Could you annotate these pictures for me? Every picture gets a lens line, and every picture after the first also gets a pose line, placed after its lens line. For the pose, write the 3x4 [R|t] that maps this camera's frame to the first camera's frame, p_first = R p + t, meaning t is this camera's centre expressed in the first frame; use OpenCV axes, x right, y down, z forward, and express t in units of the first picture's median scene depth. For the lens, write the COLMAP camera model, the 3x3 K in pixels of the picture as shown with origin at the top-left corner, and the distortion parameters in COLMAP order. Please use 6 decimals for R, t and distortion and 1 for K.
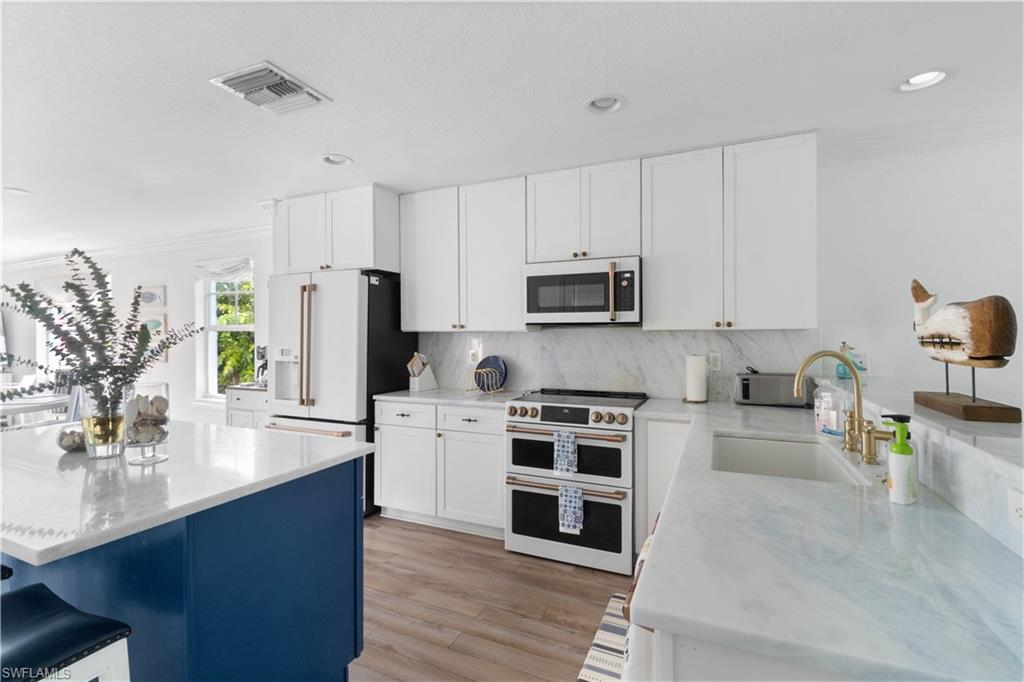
lens RADIAL K [[459.7, 0, 507.8], [0, 459.7, 332.2], [0, 0, 1]] dist [0.001193, 0.000204]
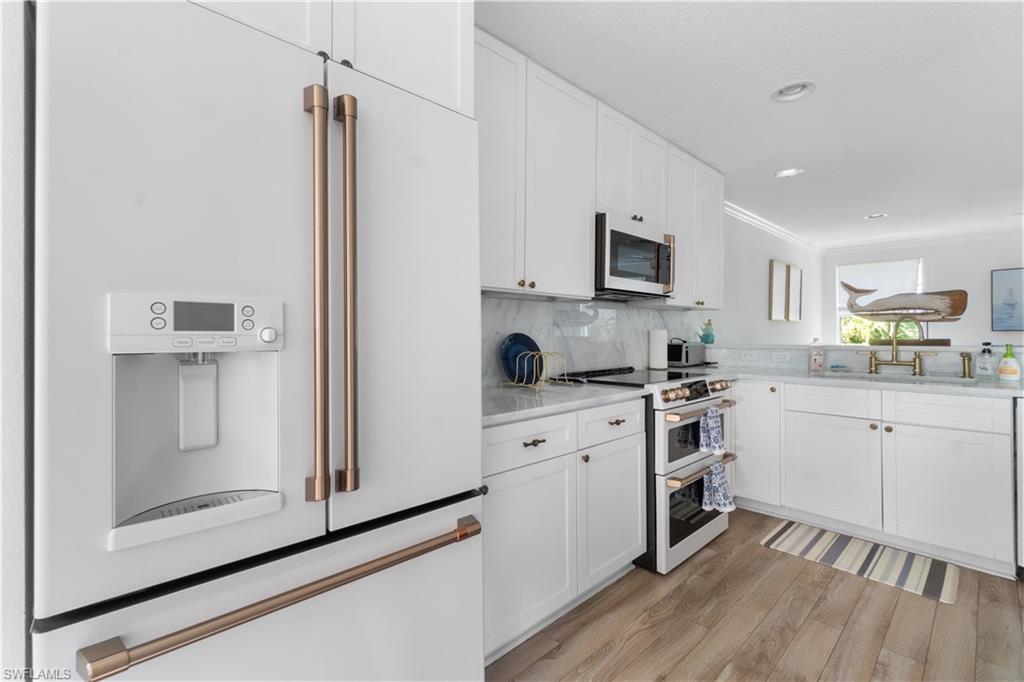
lens RADIAL K [[437.8, 0, 509.6], [0, 437.8, 333.3], [0, 0, 1]] dist [-0.001191, 0.000060]
pose [[0.397712, 0.001935, 0.917508, -0.712598], [-0.005312, 0.999986, 0.000194, 0.058003], [-0.917495, -0.004951, 0.397717, 0.852095]]
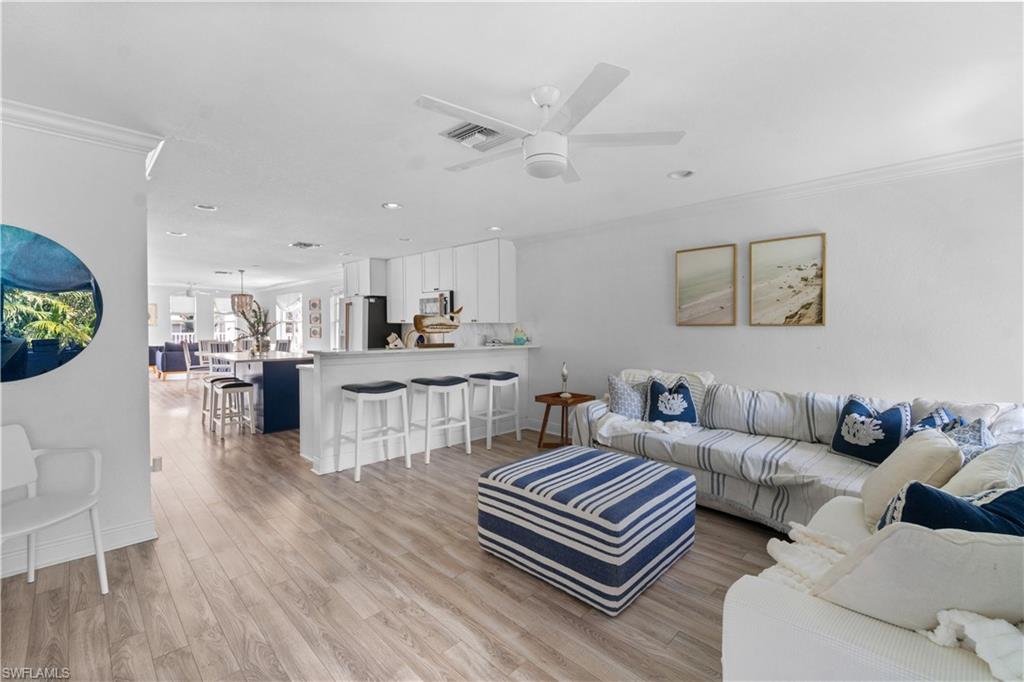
lens RADIAL K [[437.8, 0, 509.6], [0, 437.8, 333.3], [0, 0, 1]] dist [-0.001191, 0.000060]
pose [[0.936249, 0.011815, -0.351138, 1.201623], [-0.003624, 0.999706, 0.023973, -0.005450], [0.351318, -0.021172, 0.936017, -0.850848]]
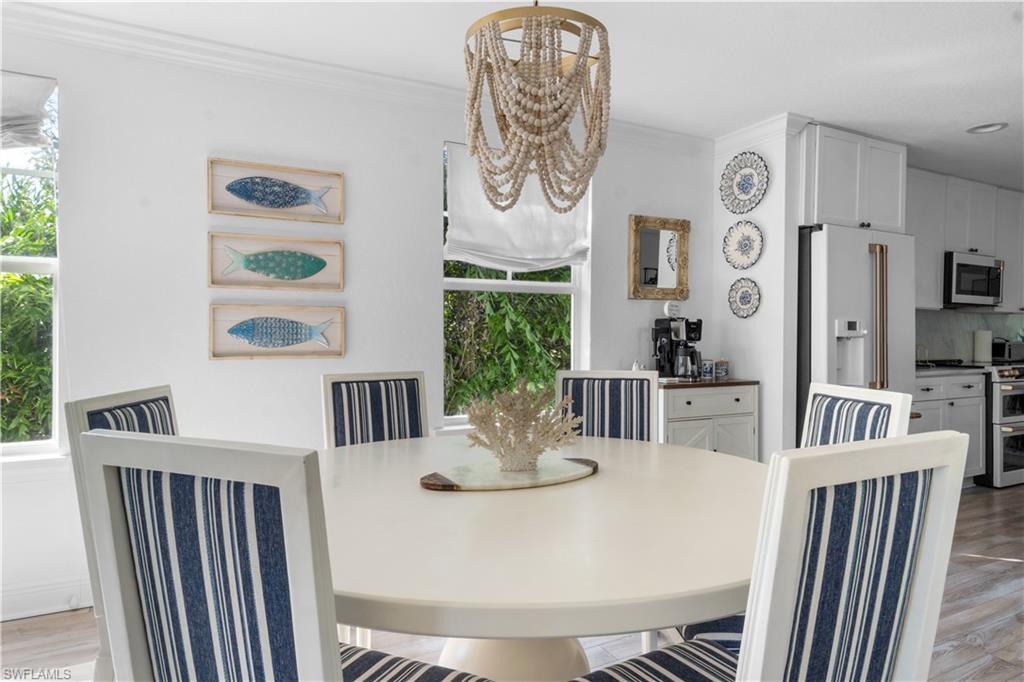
lens RADIAL K [[612.2, 0, 512.9], [0, 612.2, 335.6], [0, 0, 1]] dist [0.000633, 0.000726]
pose [[0.622150, 0.002722, 0.782894, -1.872745], [-0.014570, 0.999861, 0.008102, 0.067603], [-0.782763, -0.016448, 0.622103, 0.903753]]
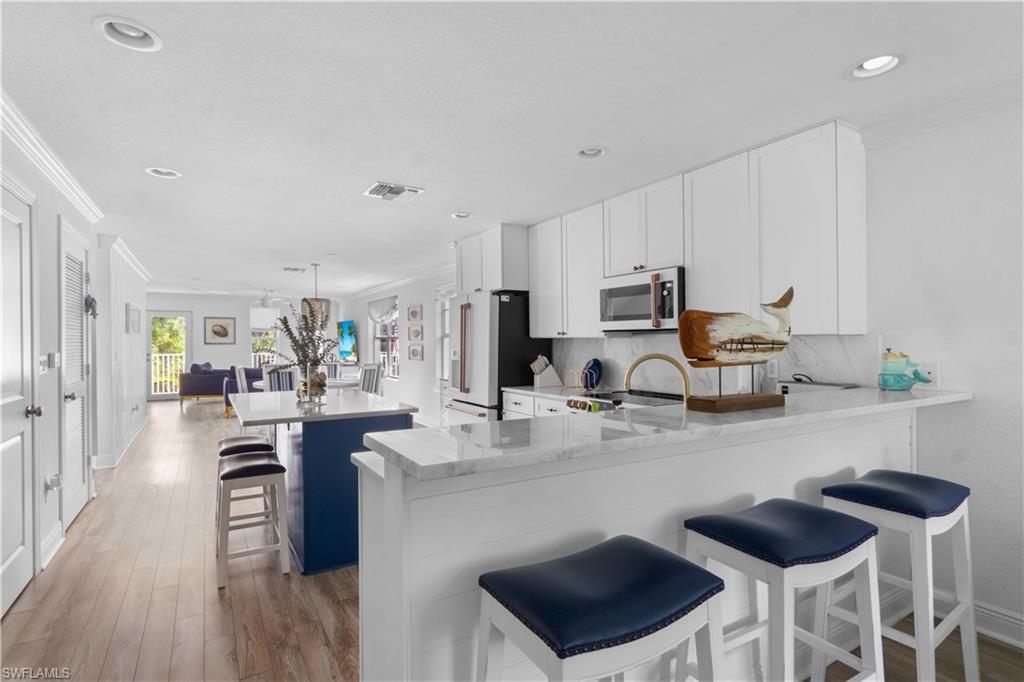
lens RADIAL K [[497.8, 0, 512.0], [0, 497.8, 341.0], [0, 0, 1]] dist [0.001947, 0.000106]
pose [[0.828666, -0.001171, -0.559741, 0.551874], [0.005616, 0.999965, 0.006222, -0.002251], [0.559714, -0.008300, 0.828644, -0.156234]]
